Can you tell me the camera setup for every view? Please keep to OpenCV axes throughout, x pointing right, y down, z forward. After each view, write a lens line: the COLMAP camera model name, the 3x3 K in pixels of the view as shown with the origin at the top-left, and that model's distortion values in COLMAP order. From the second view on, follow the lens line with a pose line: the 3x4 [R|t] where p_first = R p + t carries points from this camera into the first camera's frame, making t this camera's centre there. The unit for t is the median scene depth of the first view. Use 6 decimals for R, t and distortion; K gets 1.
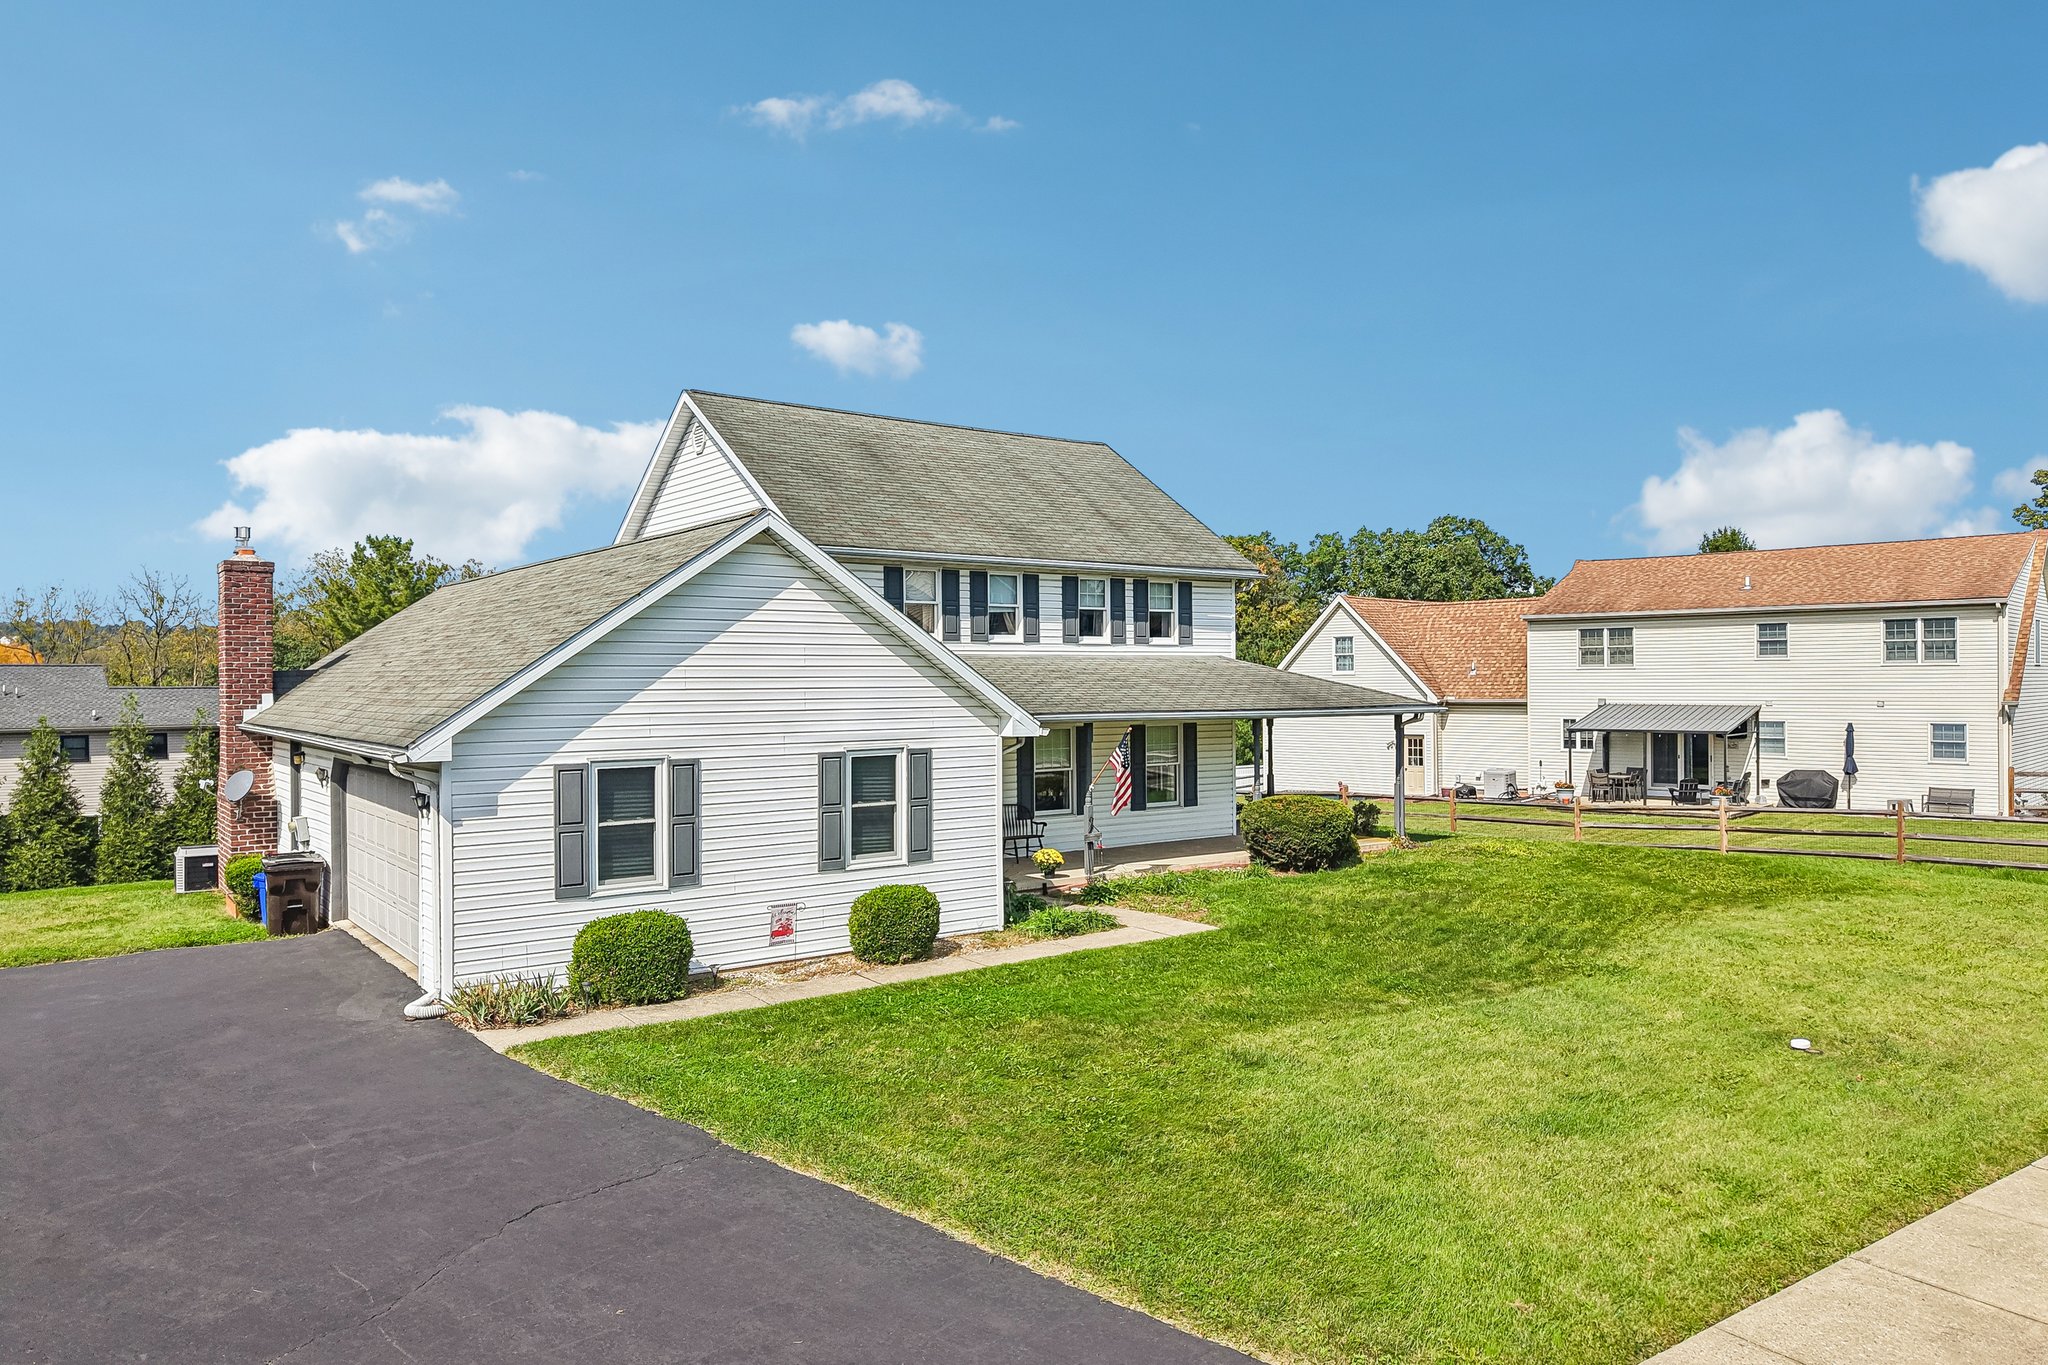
lens RADIAL K [[1367.6, 0, 1020.7], [0, 1367.6, 680.0], [0, 0, 1]] dist [0.030187, -0.028373]
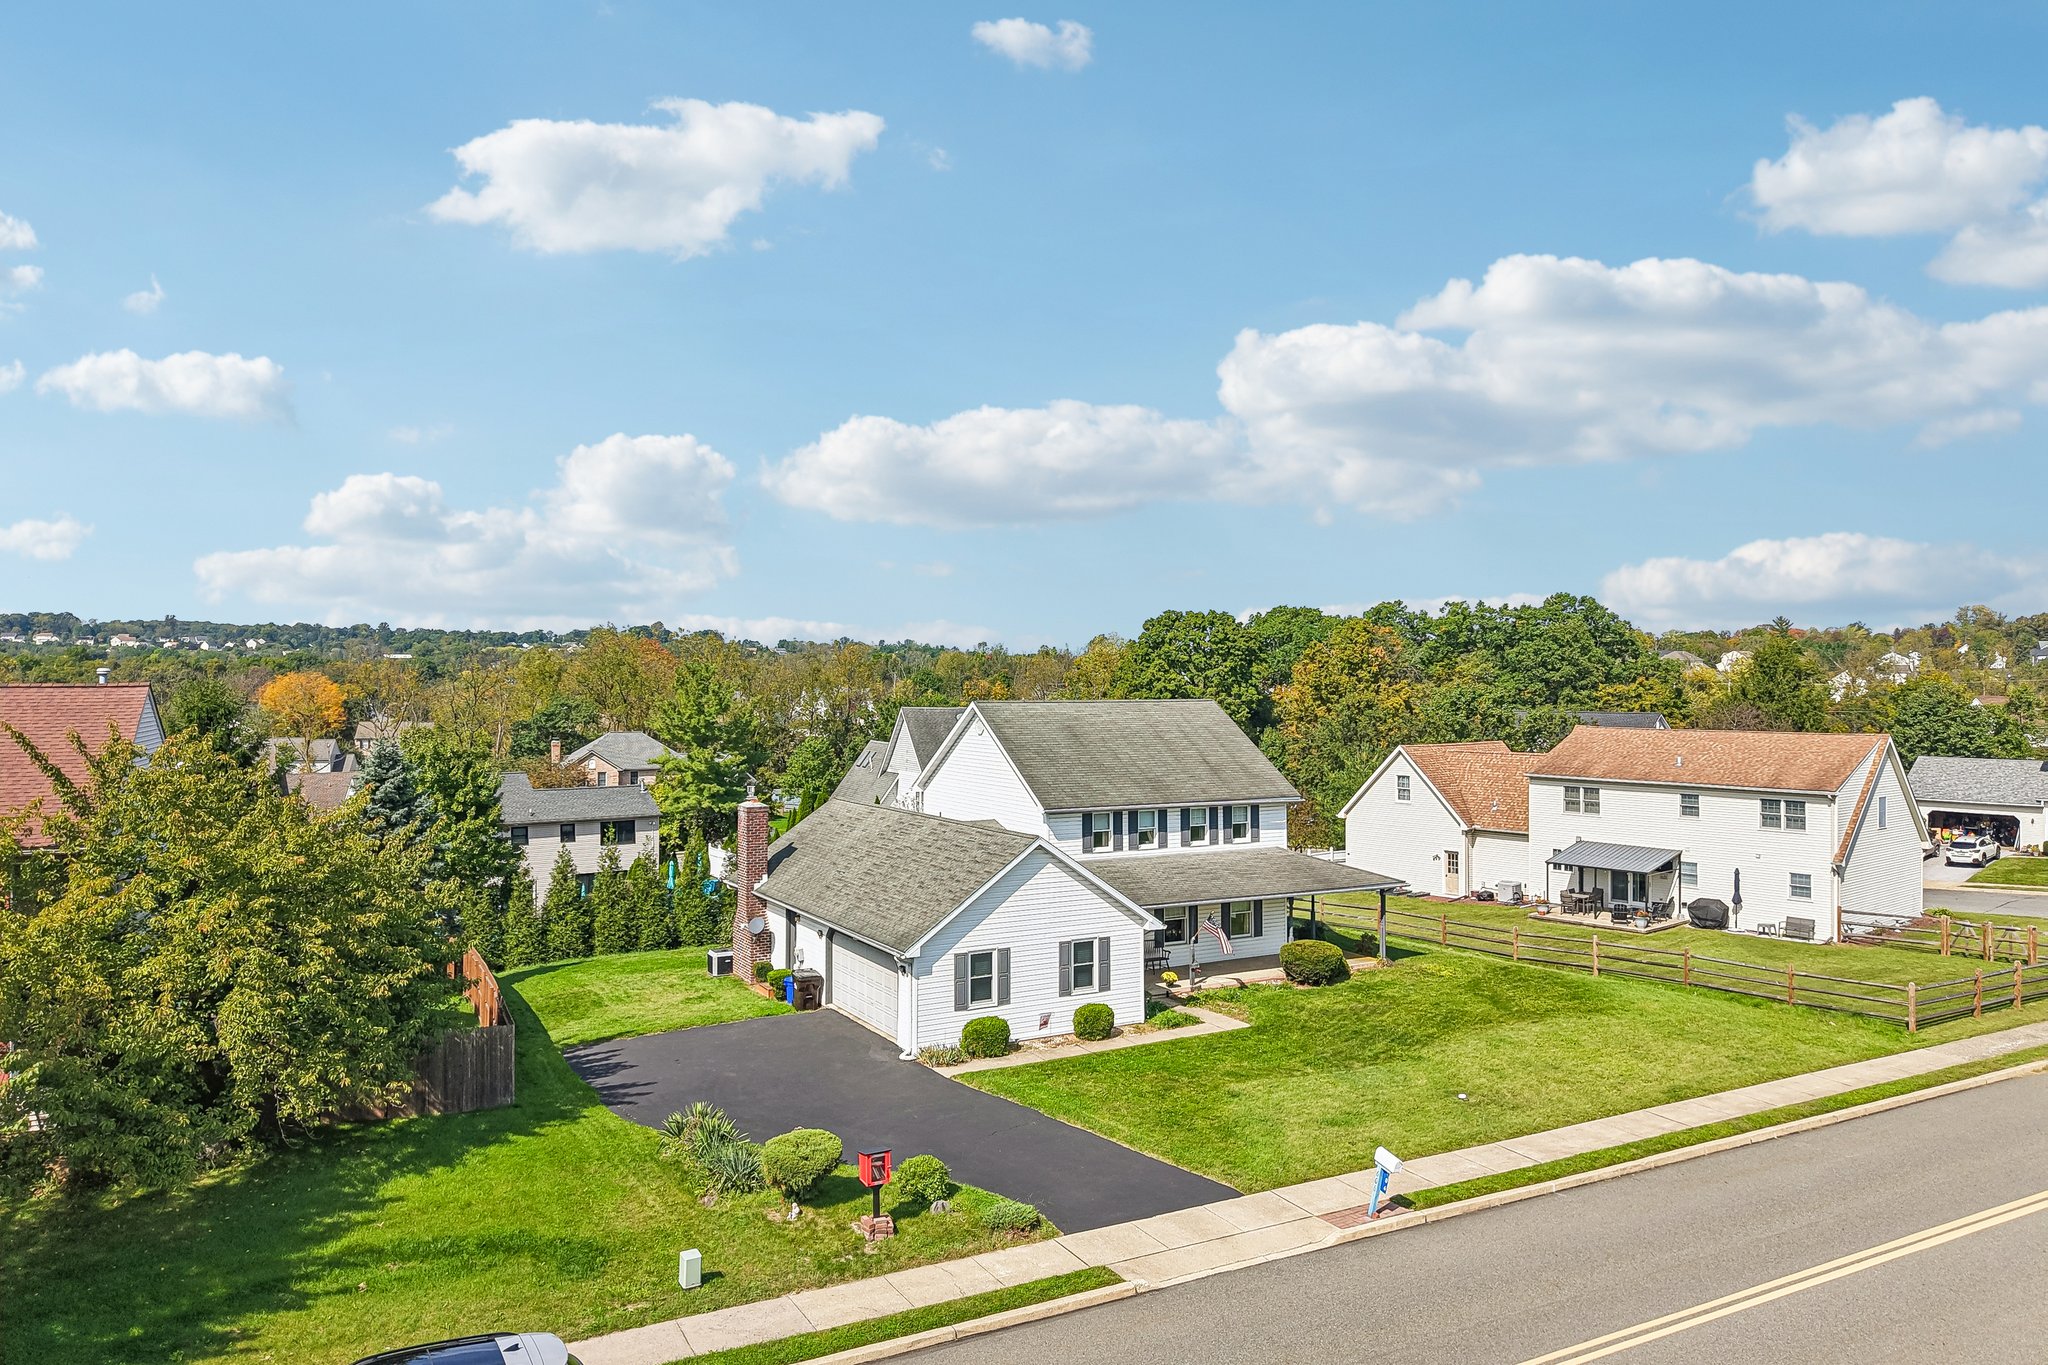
lens RADIAL K [[1361.6, 0, 1026.0], [0, 1361.6, 671.9], [0, 0, 1]] dist [0.073476, -0.118545]
pose [[0.993657, 0.006835, -0.112248, 0.029305], [-0.007379, 0.999963, -0.004428, -0.256310], [0.112214, 0.005228, 0.993670, -0.823952]]
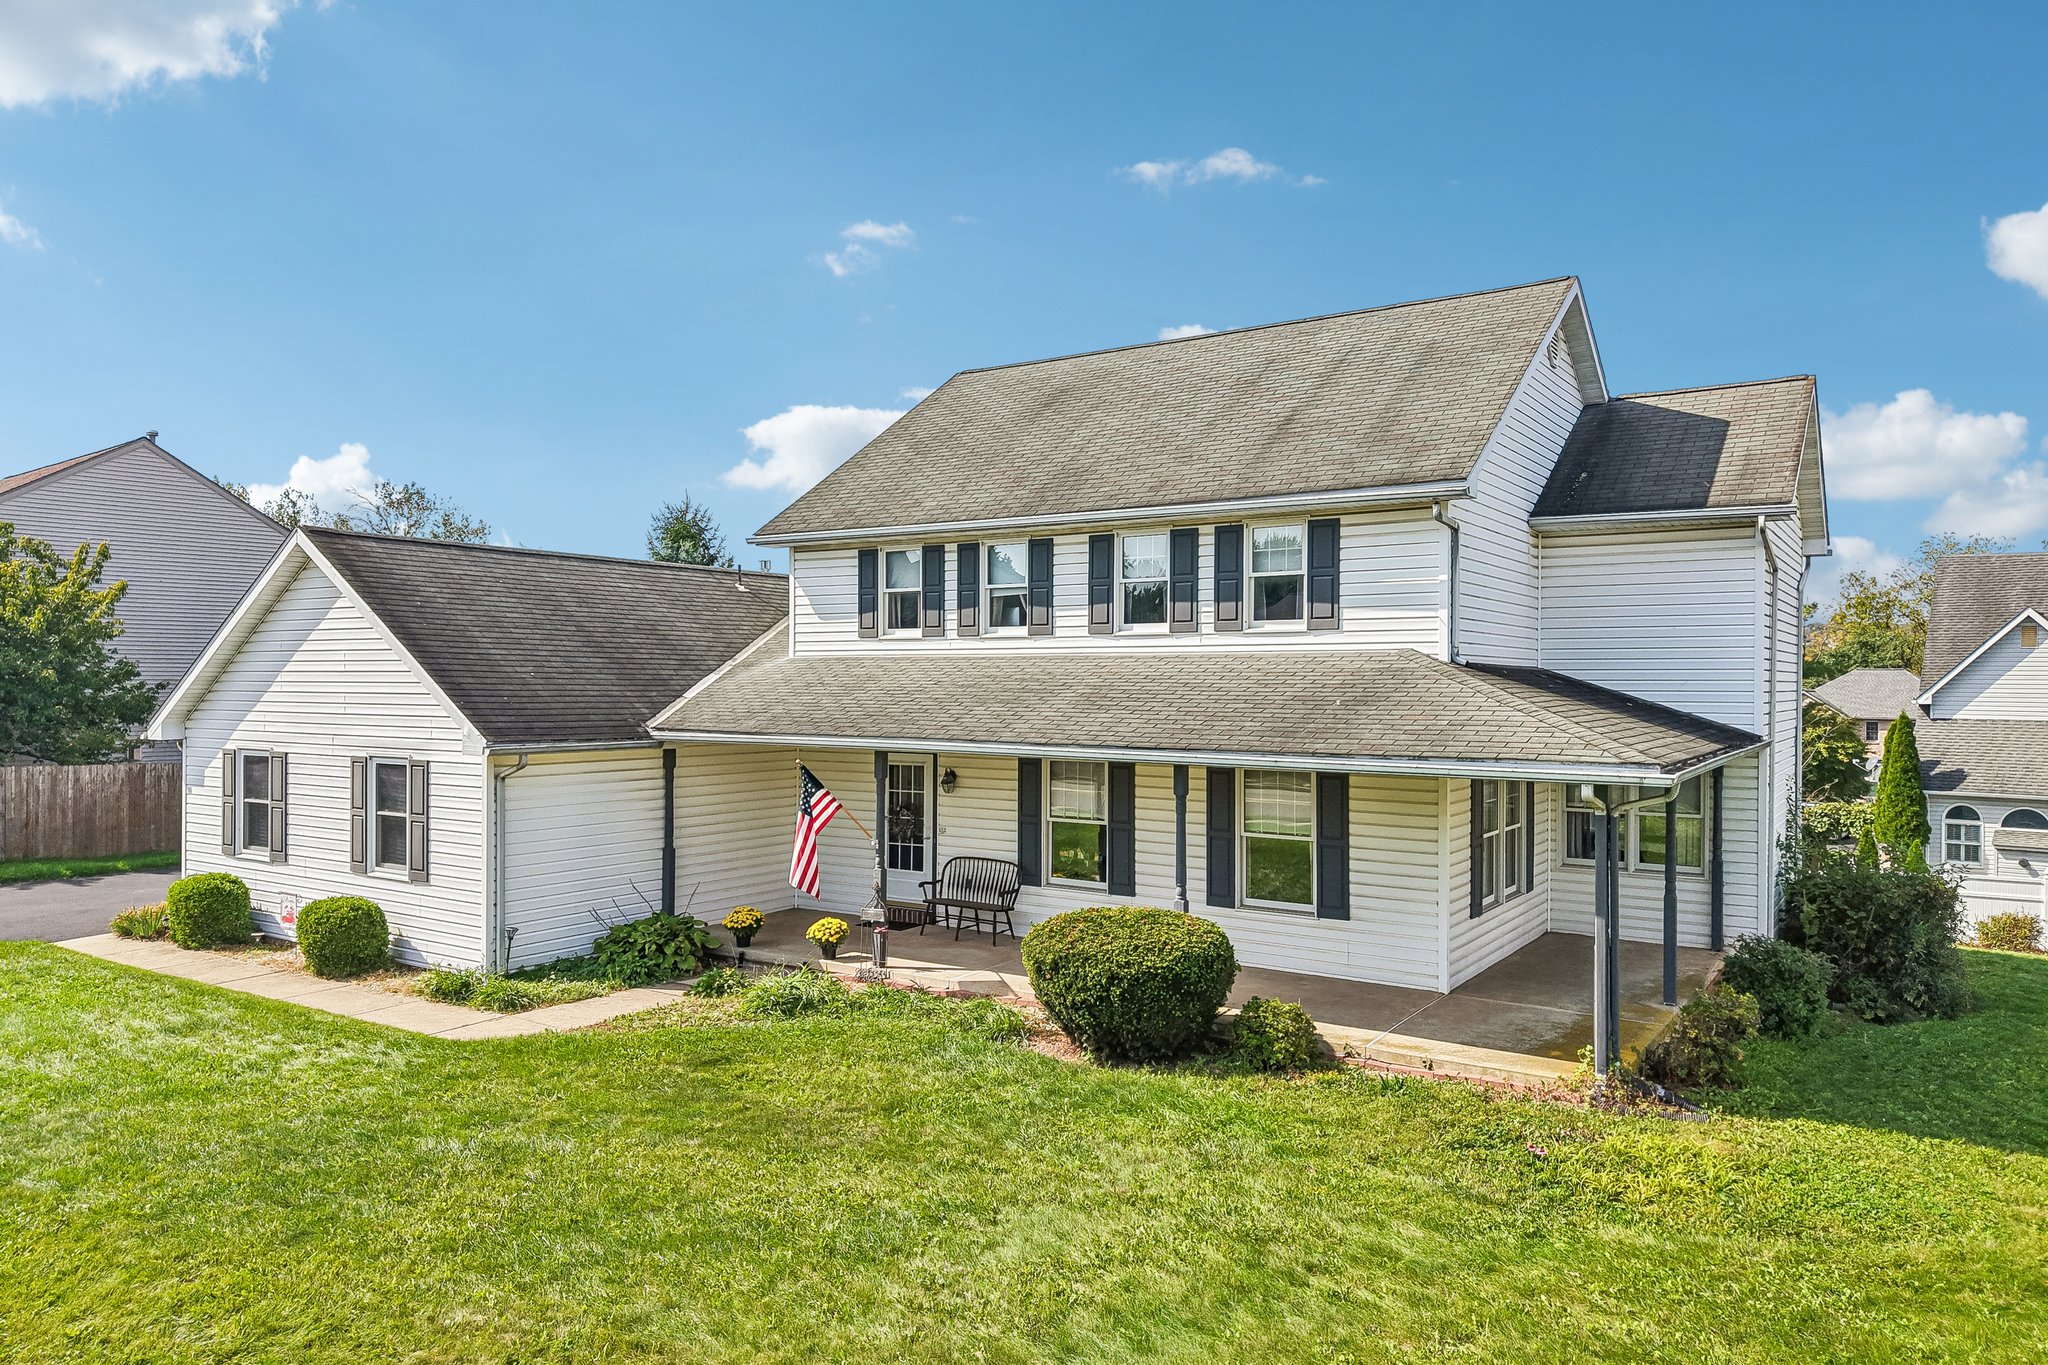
lens RADIAL K [[1375.7, 0, 1024.0], [0, 1375.7, 682.5], [0, 0, 1]] dist [0.002584, -0.000273]
pose [[0.340026, 0.007641, -0.940385, 0.686764], [-0.006606, 0.999962, 0.005737, -0.007882], [0.940393, 0.004262, 0.340064, 0.773506]]
